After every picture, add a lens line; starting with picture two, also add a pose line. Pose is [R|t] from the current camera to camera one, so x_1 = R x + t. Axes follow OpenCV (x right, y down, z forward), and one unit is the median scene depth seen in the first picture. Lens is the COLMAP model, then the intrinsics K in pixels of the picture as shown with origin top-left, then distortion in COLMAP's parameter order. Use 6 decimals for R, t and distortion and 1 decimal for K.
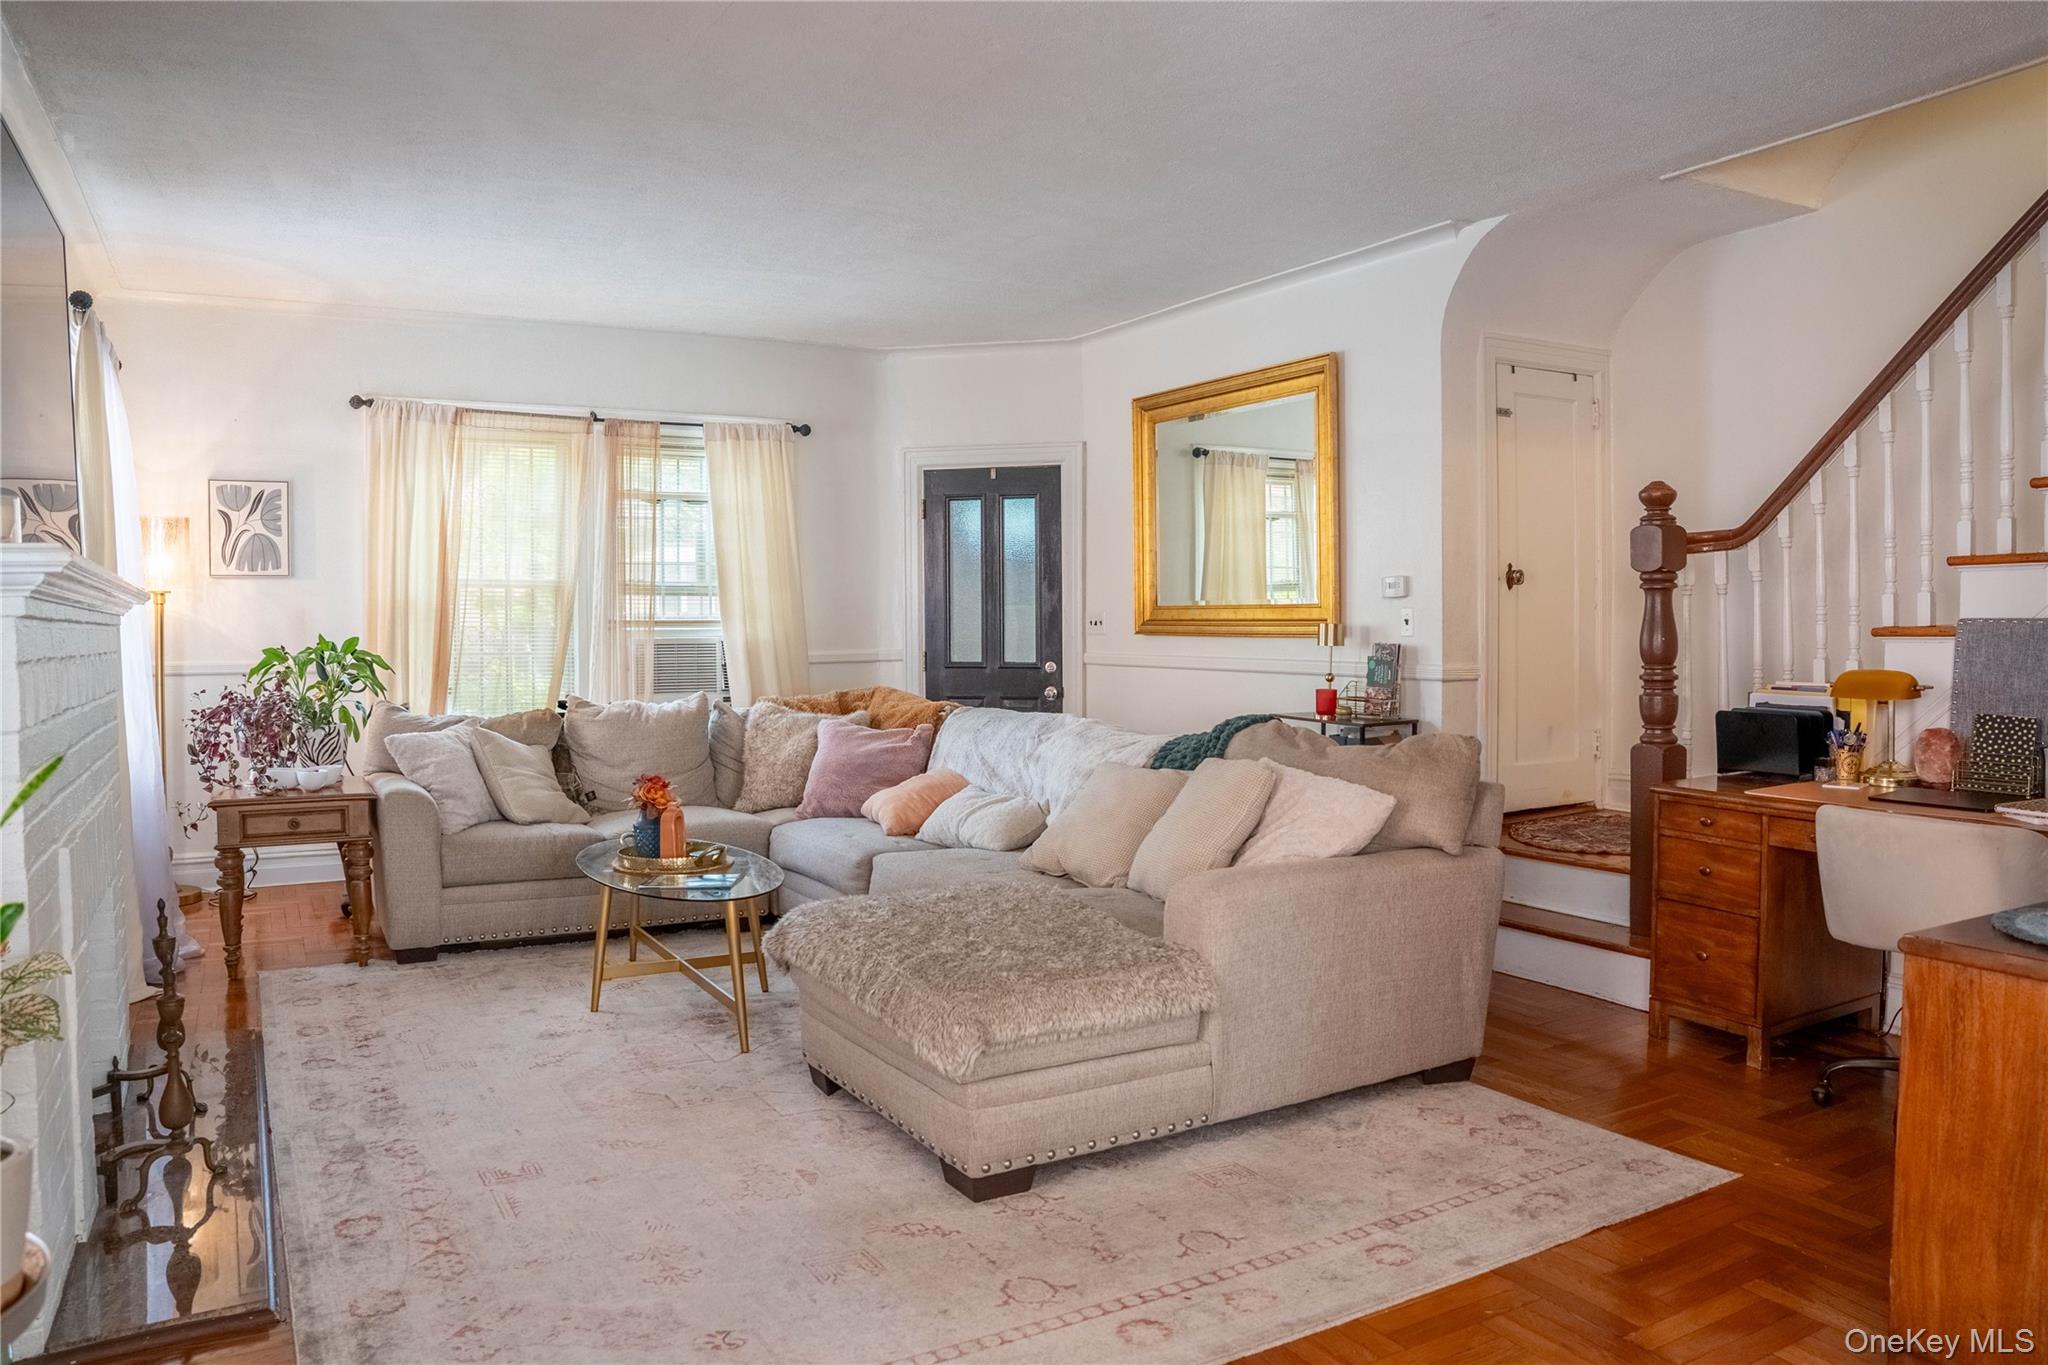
lens RADIAL K [[1424.3, 0, 1024.0], [0, 1424.3, 682.5], [0, 0, 1]] dist [-0.178672, 0.132873]
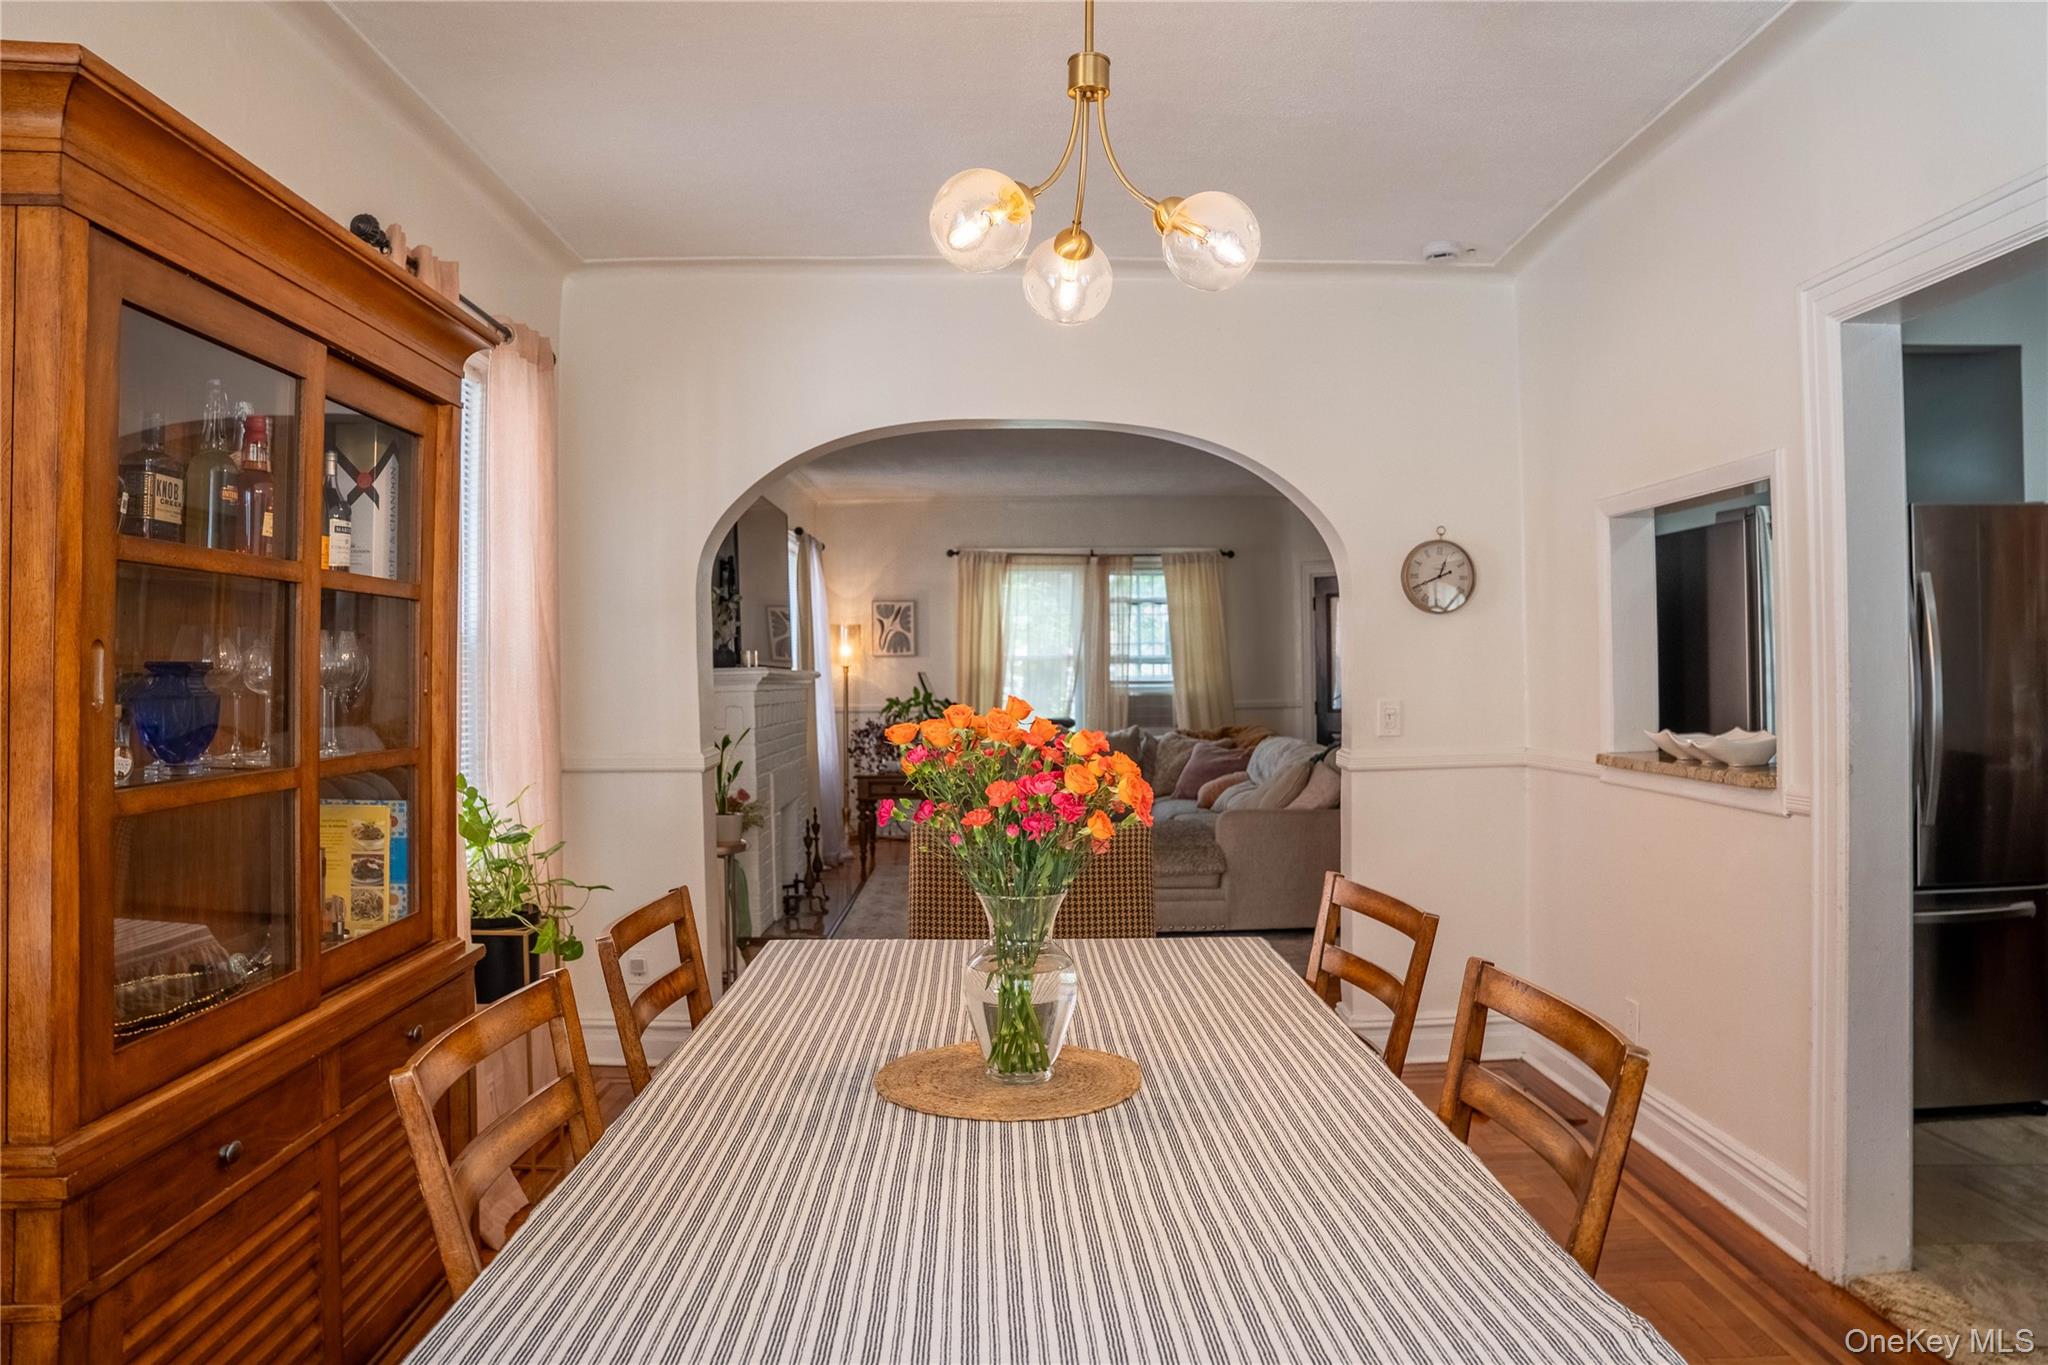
lens RADIAL K [[1451.8, 0, 1017.2], [0, 1451.8, 712.0], [0, 0, 1]] dist [-0.173562, 0.138068]
pose [[0.874055, 0.009098, -0.485741, 0.536060], [-0.013651, 0.999890, -0.005835, 0.003123], [0.485635, 0.011731, 0.874083, -0.620722]]
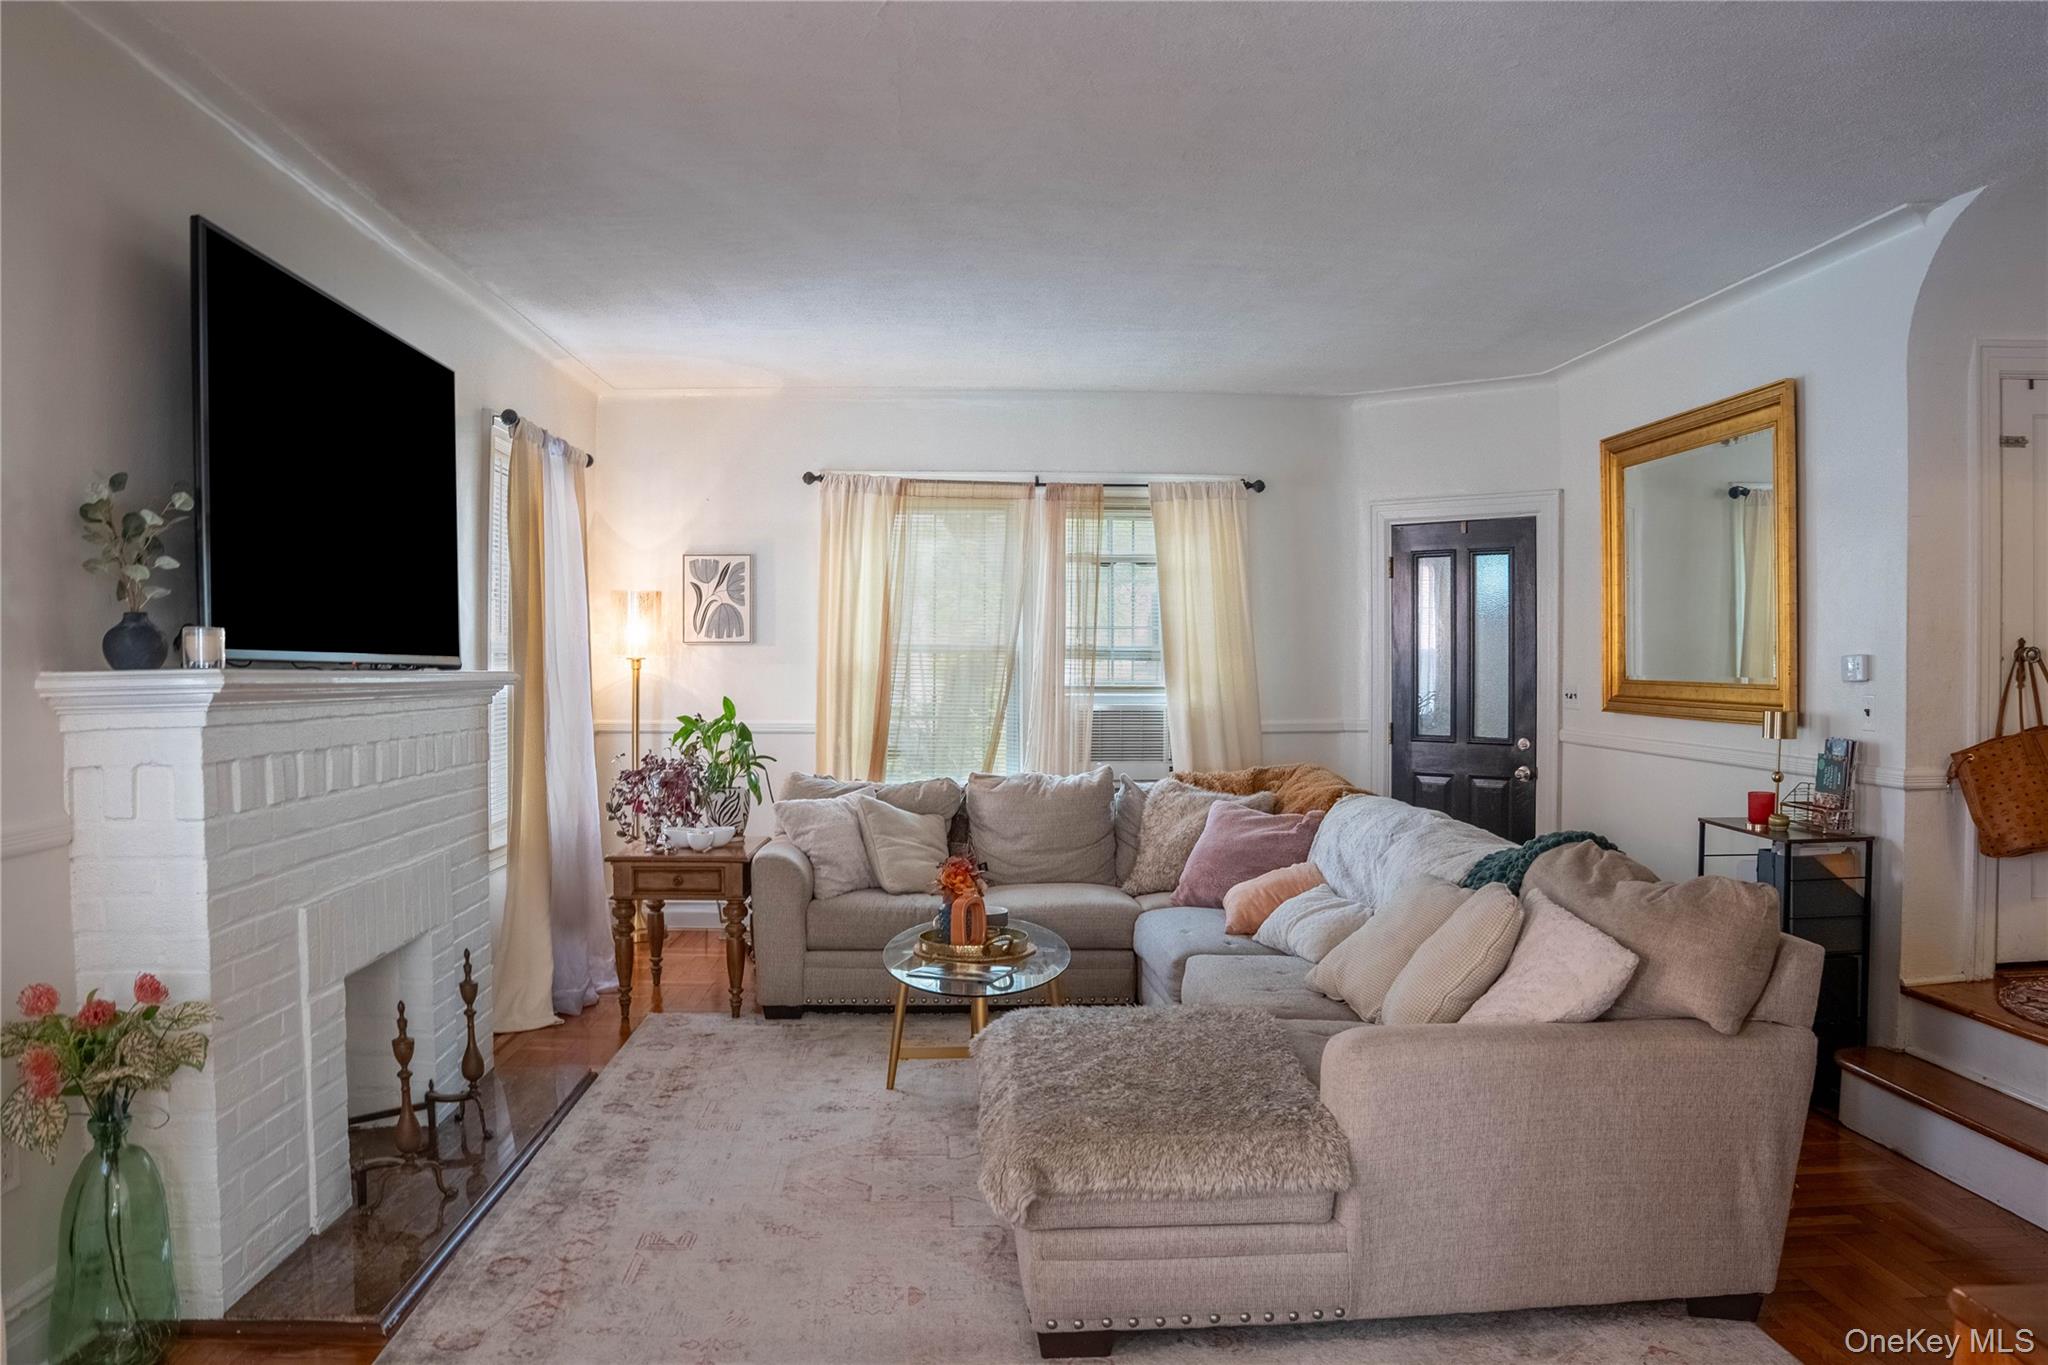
lens RADIAL K [[1496.1, 0, 1024.0], [0, 1496.1, 682.5], [0, 0, 1]] dist [-0.181671, 0.133638]
pose [[0.892711, 0.012269, -0.450463, 0.207609], [-0.023455, 0.999539, -0.019260, -0.033092], [0.450019, 0.027760, 0.892587, 0.060826]]
